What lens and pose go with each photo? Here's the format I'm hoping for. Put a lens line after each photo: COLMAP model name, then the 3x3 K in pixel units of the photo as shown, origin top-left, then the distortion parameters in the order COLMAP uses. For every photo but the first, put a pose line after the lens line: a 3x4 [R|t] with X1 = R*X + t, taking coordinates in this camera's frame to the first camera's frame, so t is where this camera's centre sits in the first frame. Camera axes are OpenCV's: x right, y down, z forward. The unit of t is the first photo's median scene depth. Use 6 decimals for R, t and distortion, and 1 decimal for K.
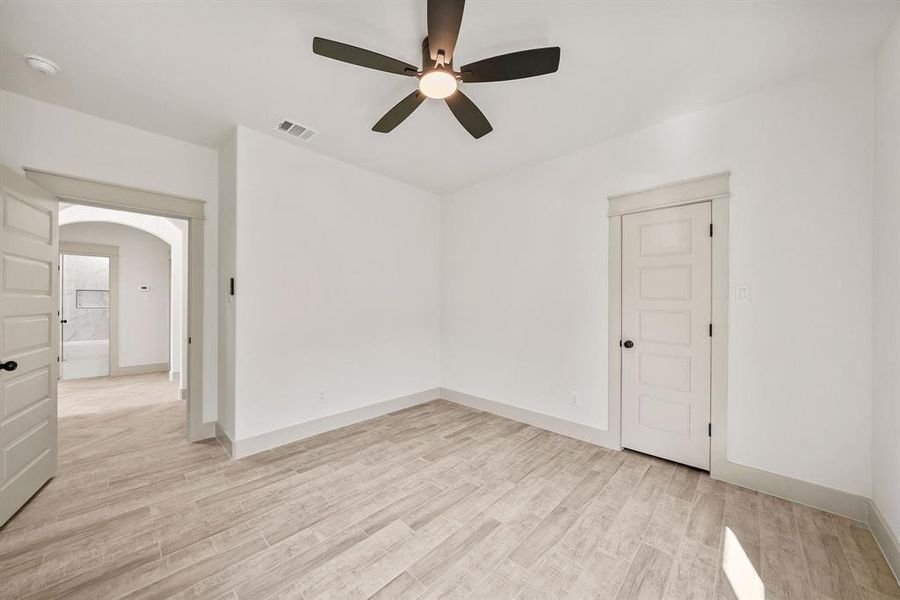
lens RADIAL K [[329.1, 0, 451.8], [0, 329.1, 300.8], [0, 0, 1]] dist [-0.005188, -0.000784]
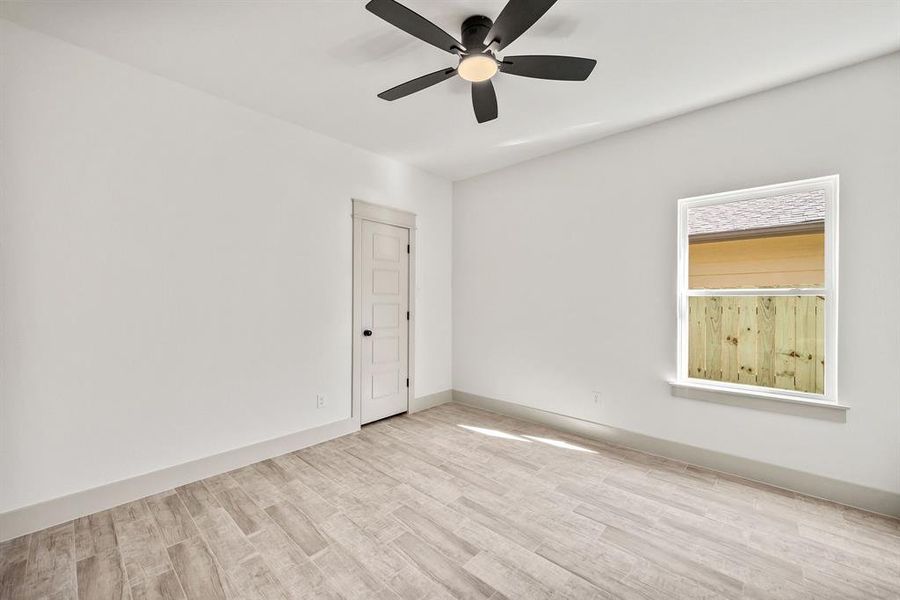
lens RADIAL K [[354.1, 0, 451.6], [0, 354.1, 298.9], [0, 0, 1]] dist [-0.002409, -0.001242]
pose [[-0.023235, -0.008545, 0.999694, -0.763031], [-0.003947, 0.999956, 0.008456, -0.000882], [-0.999722, -0.003749, -0.023268, 0.780969]]
